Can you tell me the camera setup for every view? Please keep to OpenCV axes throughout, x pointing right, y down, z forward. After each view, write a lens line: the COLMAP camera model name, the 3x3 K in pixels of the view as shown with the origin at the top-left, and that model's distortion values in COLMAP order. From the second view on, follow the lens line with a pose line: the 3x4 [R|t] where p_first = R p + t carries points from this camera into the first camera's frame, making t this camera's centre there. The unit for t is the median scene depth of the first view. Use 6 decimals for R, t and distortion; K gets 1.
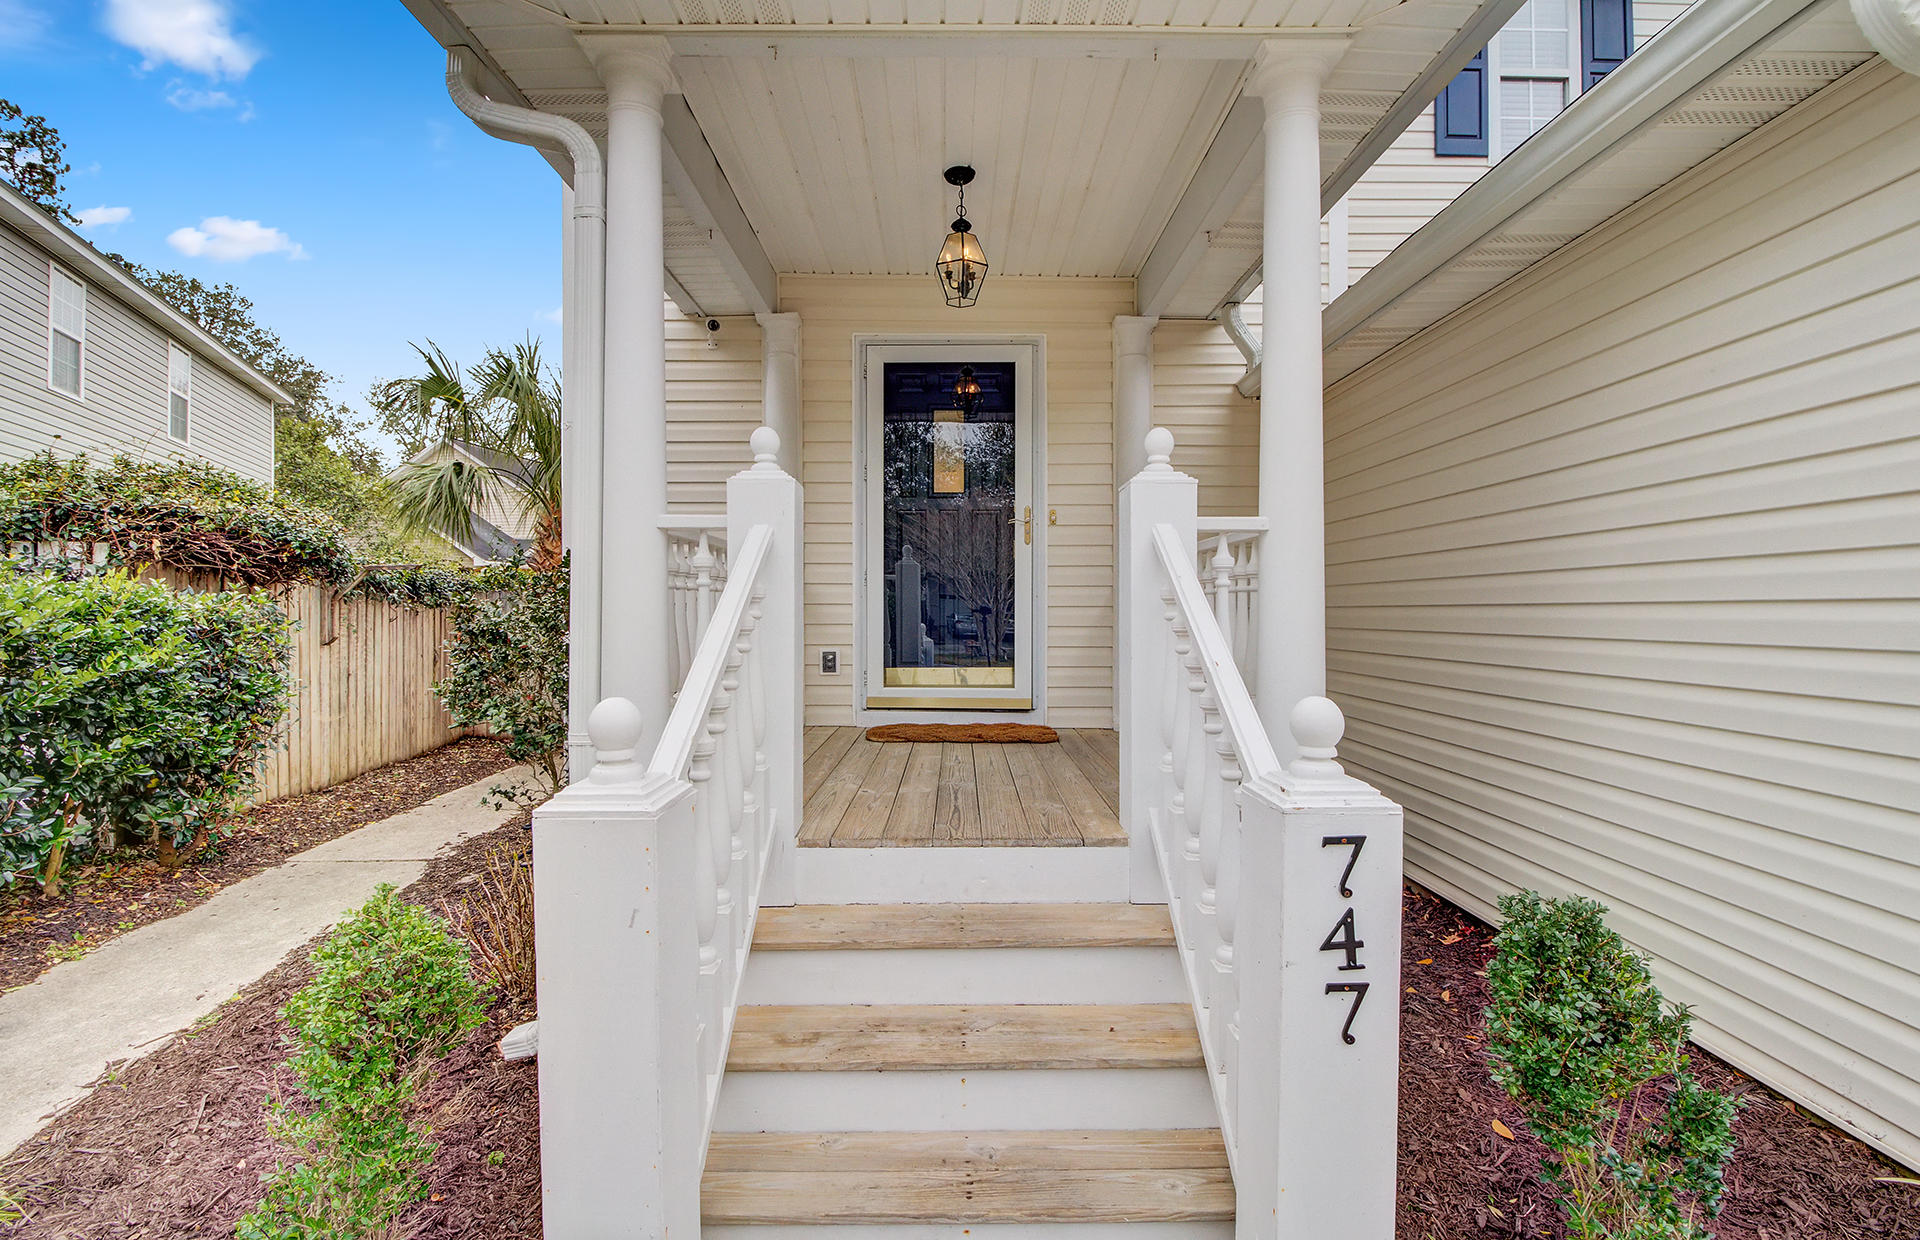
lens RADIAL K [[907.2, 0, 956.7], [0, 907.2, 613.6], [0, 0, 1]] dist [-0.002172, -0.007434]
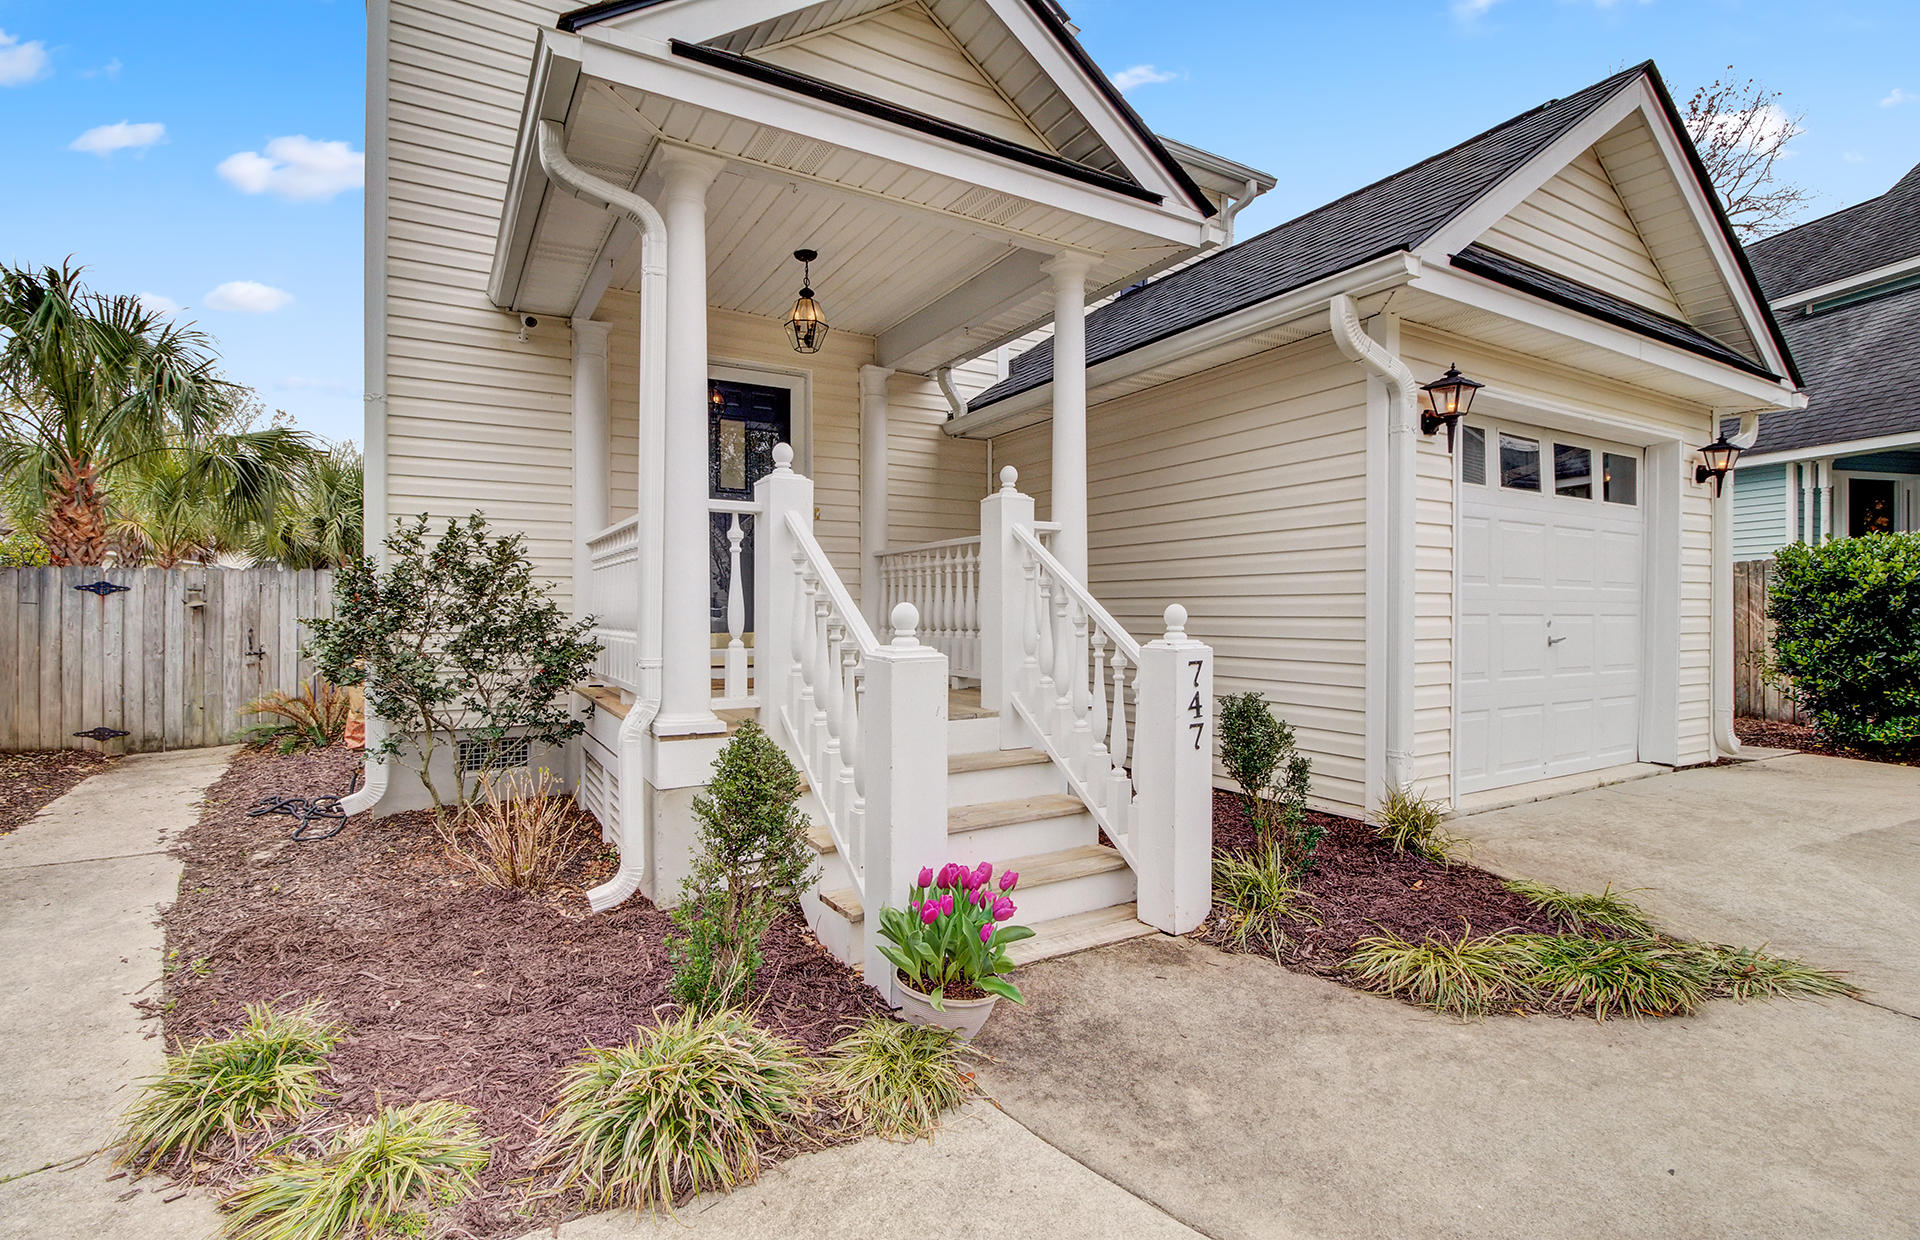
lens RADIAL K [[907.2, 0, 967.3], [0, 907.2, 614.5], [0, 0, 1]] dist [-0.002172, -0.007434]
pose [[0.856961, -0.004186, 0.515365, -0.481377], [0.003043, 0.999991, 0.003062, 0.042421], [-0.515373, -0.001056, 0.856965, -0.266383]]
